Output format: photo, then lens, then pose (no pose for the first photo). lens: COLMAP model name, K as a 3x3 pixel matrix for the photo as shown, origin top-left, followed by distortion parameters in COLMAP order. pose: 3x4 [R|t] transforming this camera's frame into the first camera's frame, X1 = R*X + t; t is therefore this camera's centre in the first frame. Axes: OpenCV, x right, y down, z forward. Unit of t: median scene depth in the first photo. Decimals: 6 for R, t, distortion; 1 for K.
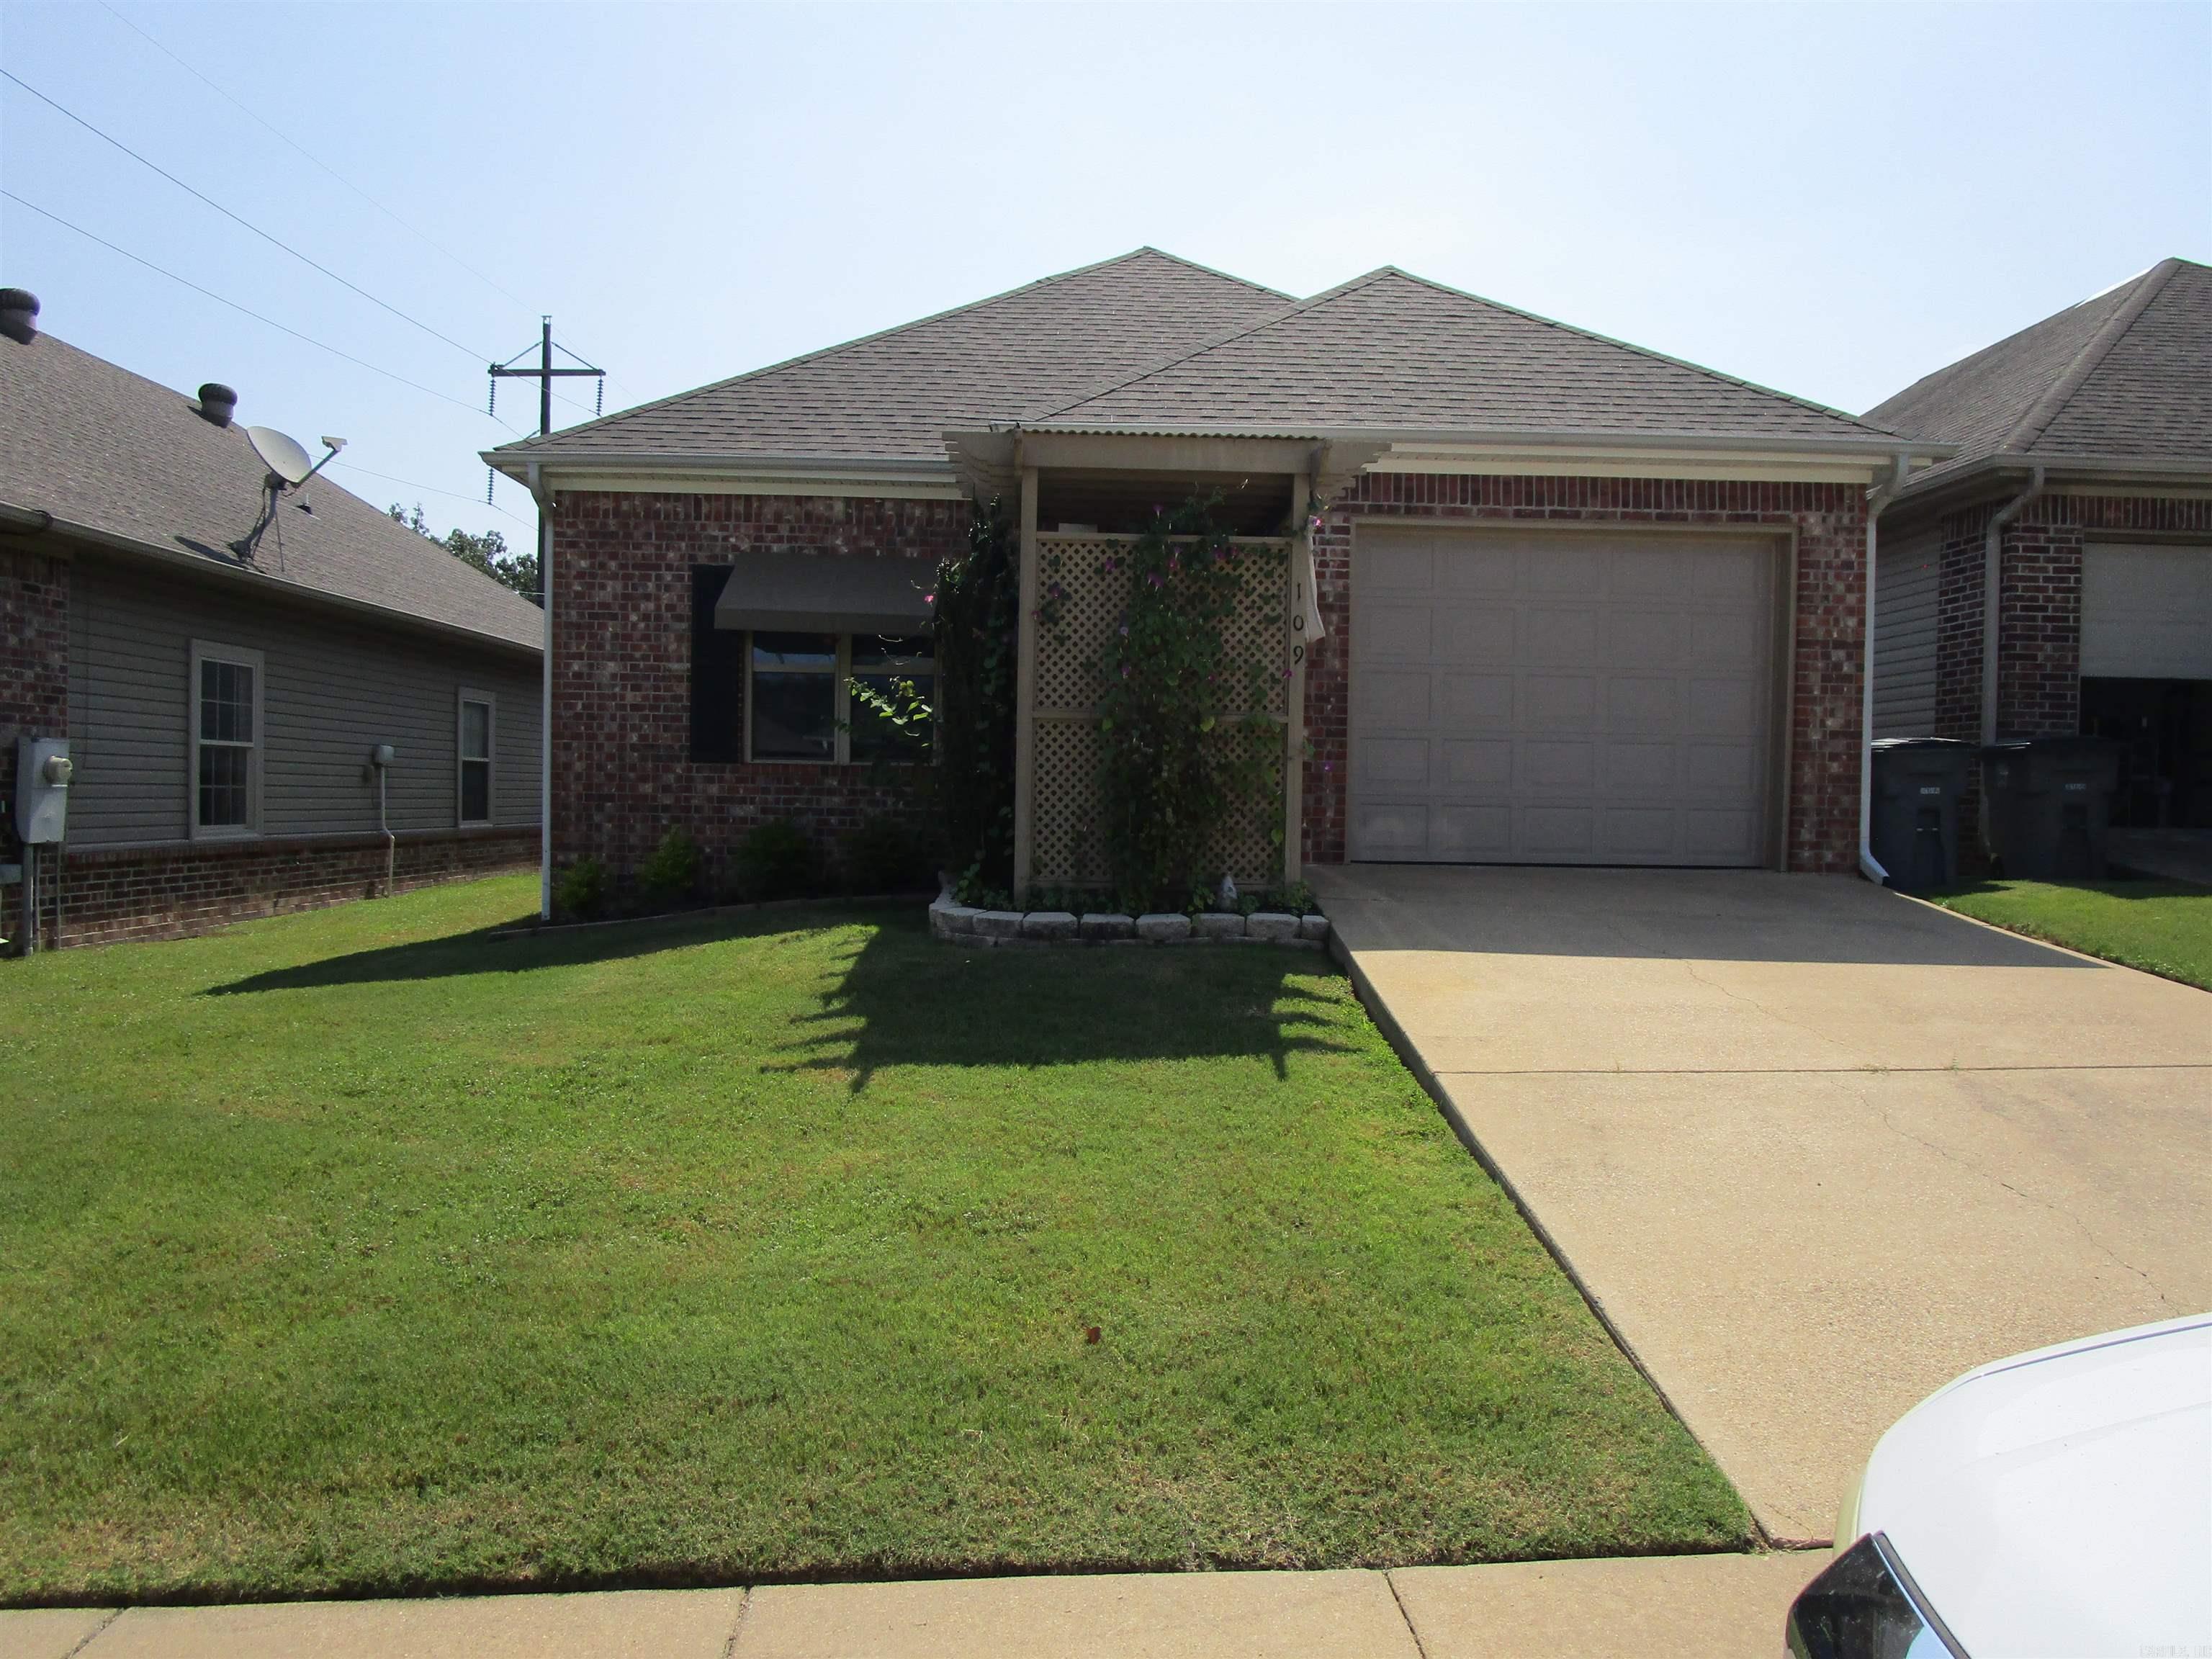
lens RADIAL K [[1707.1, 0, 1106.0], [0, 1707.1, 829.5], [0, 0, 1]] dist [-0.043815, 0.011103]
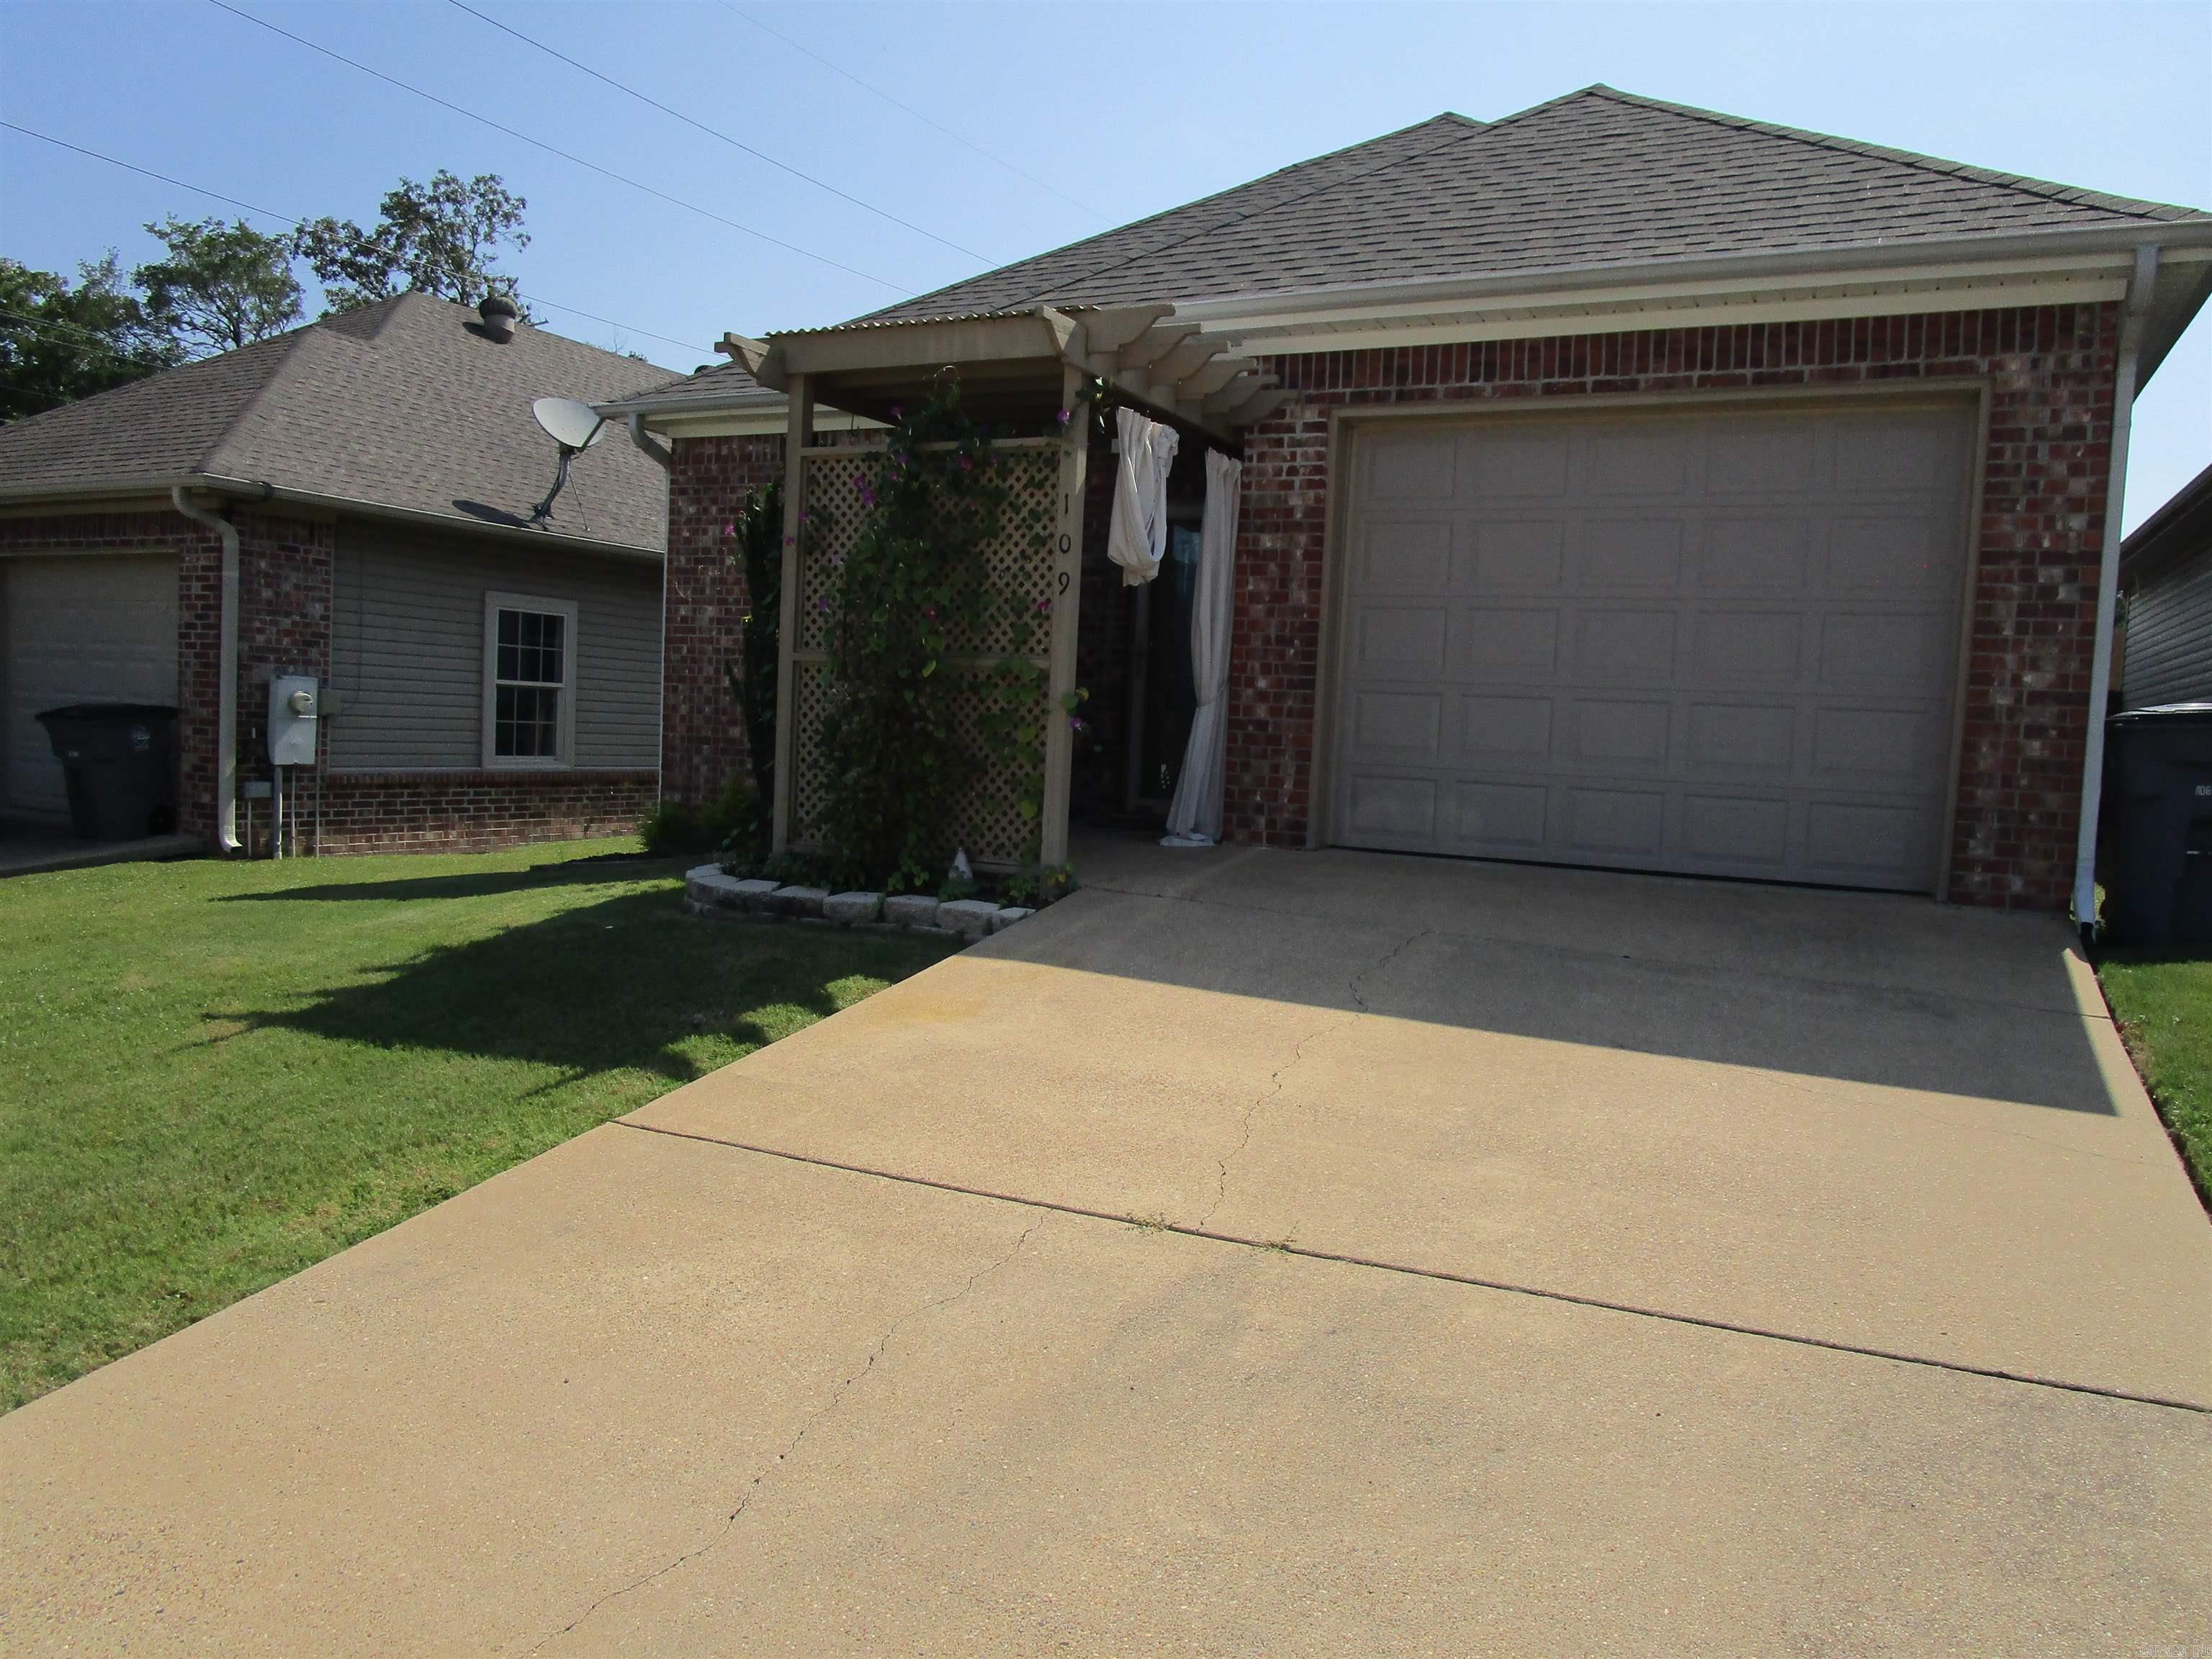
lens RADIAL K [[1679.0, 0, 1035.0], [0, 1679.0, 833.5], [0, 0, 1]] dist [-0.056867, 0.034610]
pose [[0.860915, 0.057090, -0.505536, 0.423057], [-0.041597, 0.998256, 0.041894, -0.014640], [0.507046, -0.015038, 0.861788, 0.261289]]
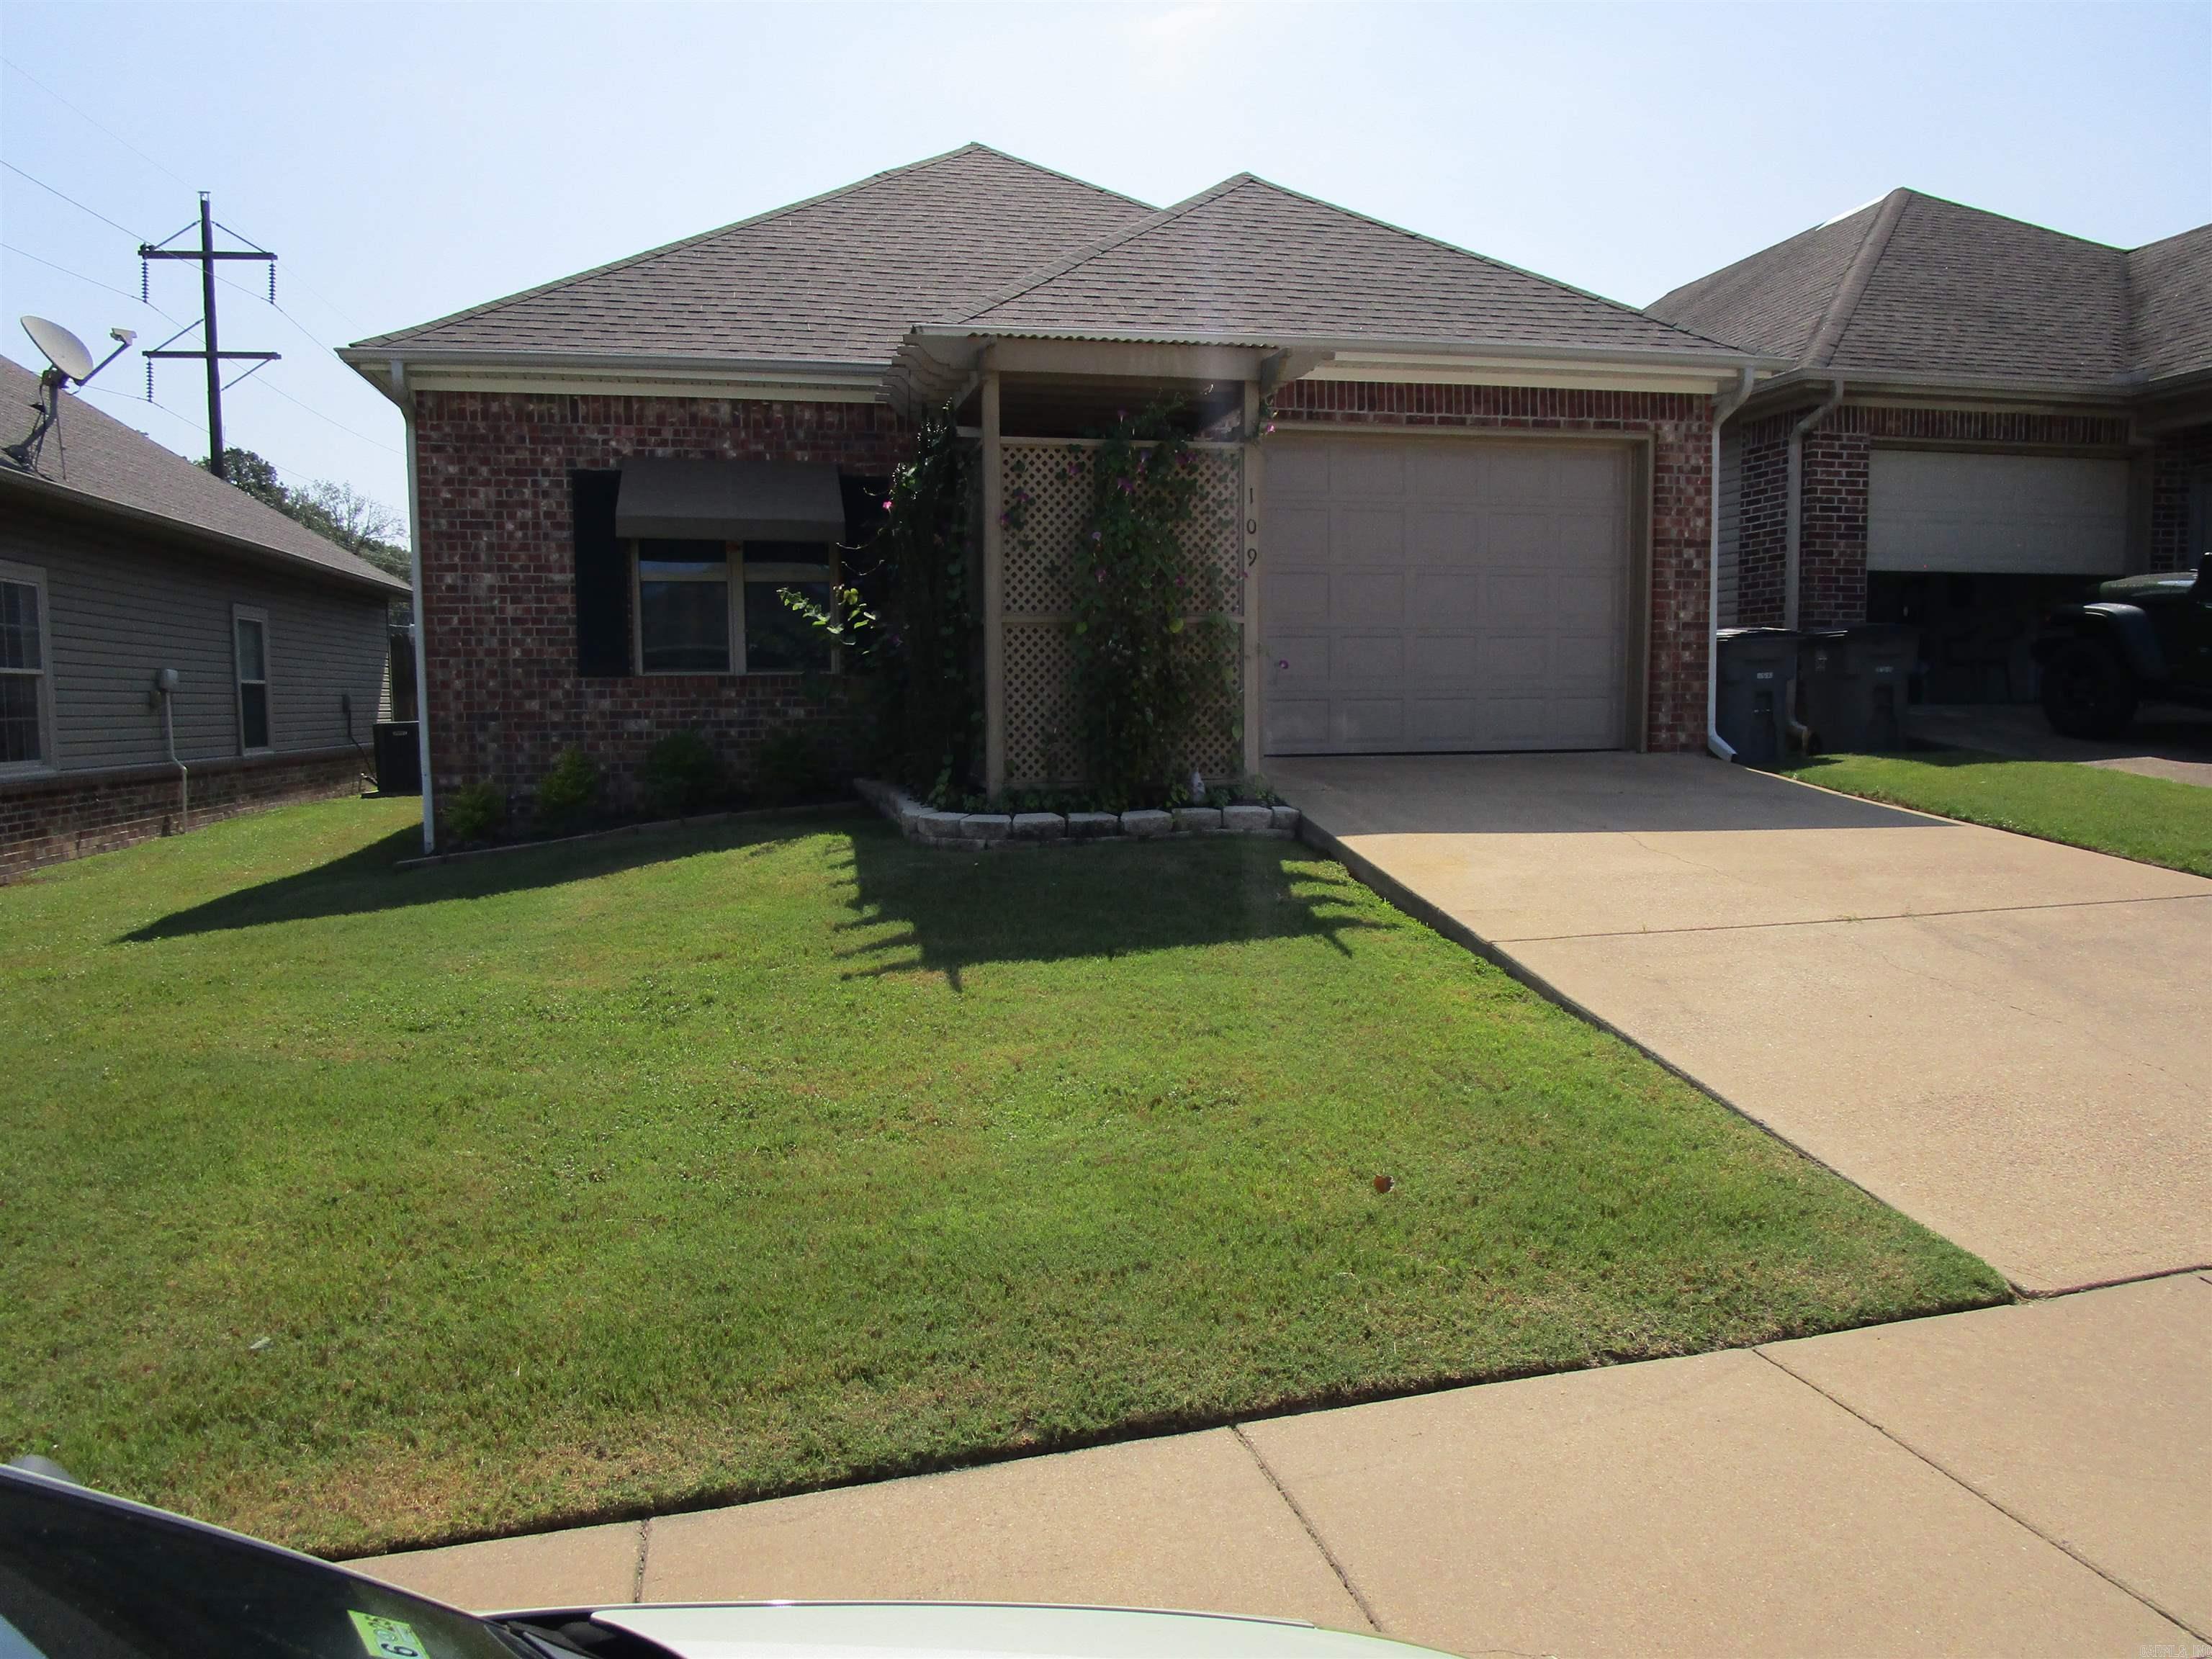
lens RADIAL K [[1702.2, 0, 1148.7], [0, 1702.2, 856.8], [0, 0, 1]] dist [-0.055425, 0.029956]
pose [[0.978308, -0.045563, 0.202085, -0.139303], [0.030767, 0.996651, 0.075765, -0.000683], [-0.204860, -0.067904, 0.976433, -0.009168]]
